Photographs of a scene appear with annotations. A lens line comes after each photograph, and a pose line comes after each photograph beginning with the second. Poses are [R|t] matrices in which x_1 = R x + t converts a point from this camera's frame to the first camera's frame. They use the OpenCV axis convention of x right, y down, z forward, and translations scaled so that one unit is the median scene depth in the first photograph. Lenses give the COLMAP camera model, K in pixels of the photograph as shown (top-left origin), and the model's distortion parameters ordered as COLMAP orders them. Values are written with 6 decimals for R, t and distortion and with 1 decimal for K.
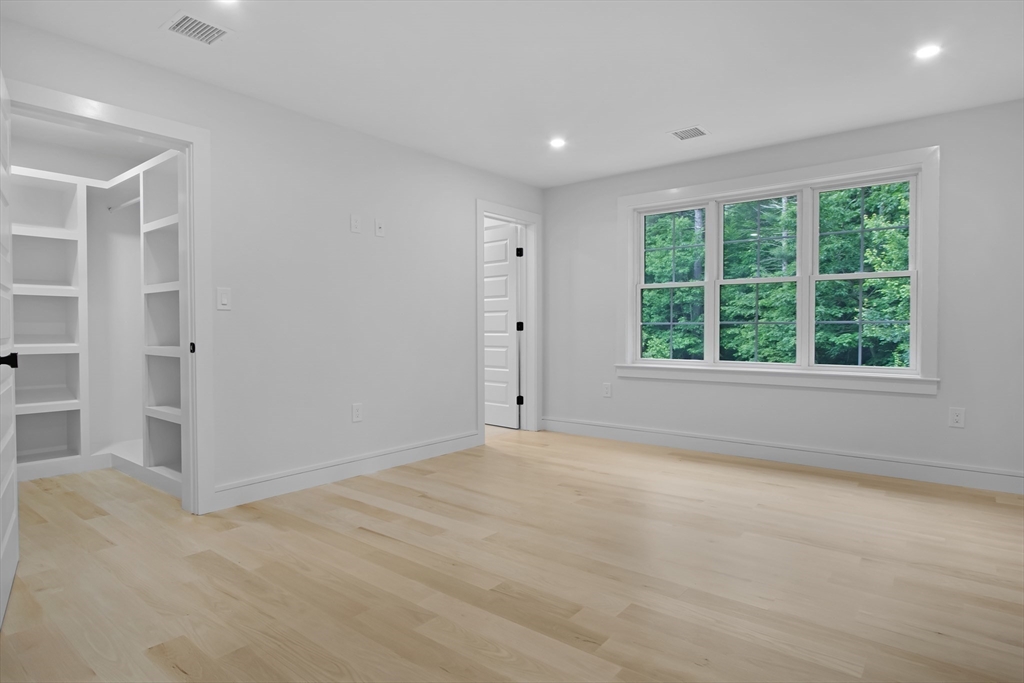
lens RADIAL K [[564.3, 0, 511.1], [0, 564.3, 337.9], [0, 0, 1]] dist [-0.005390, -0.002040]
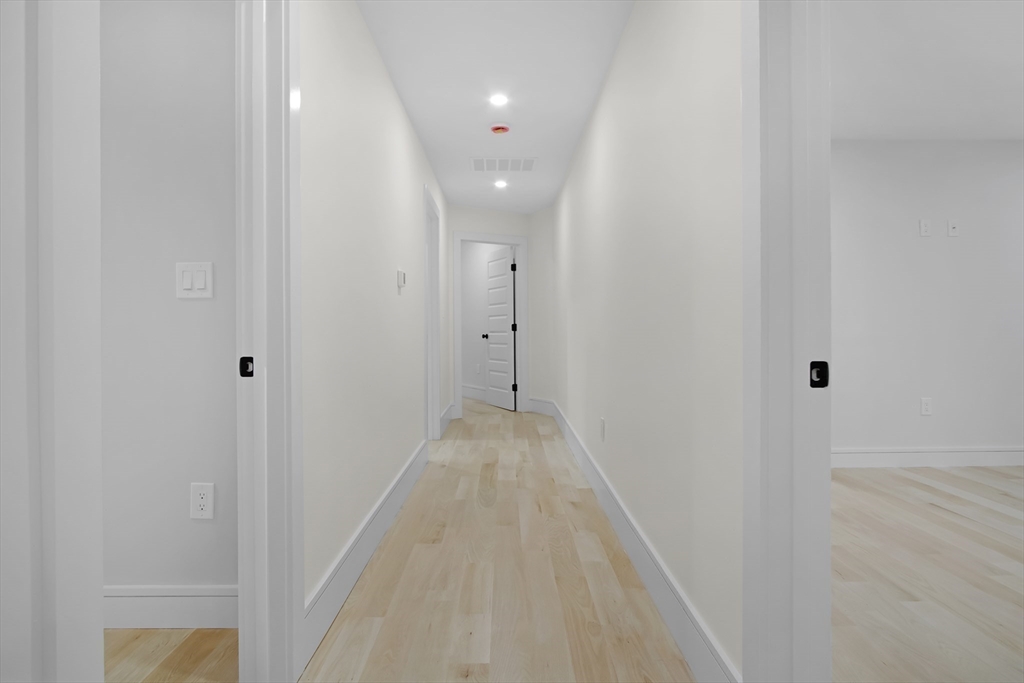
lens RADIAL K [[564.3, 0, 511.7], [0, 564.3, 334.1], [0, 0, 1]] dist [-0.005390, -0.002040]
pose [[0.627655, 0.002941, -0.778486, 0.072096], [-0.006714, 0.999976, -0.001635, 0.005257], [0.778463, 0.006253, 0.627660, -0.325782]]
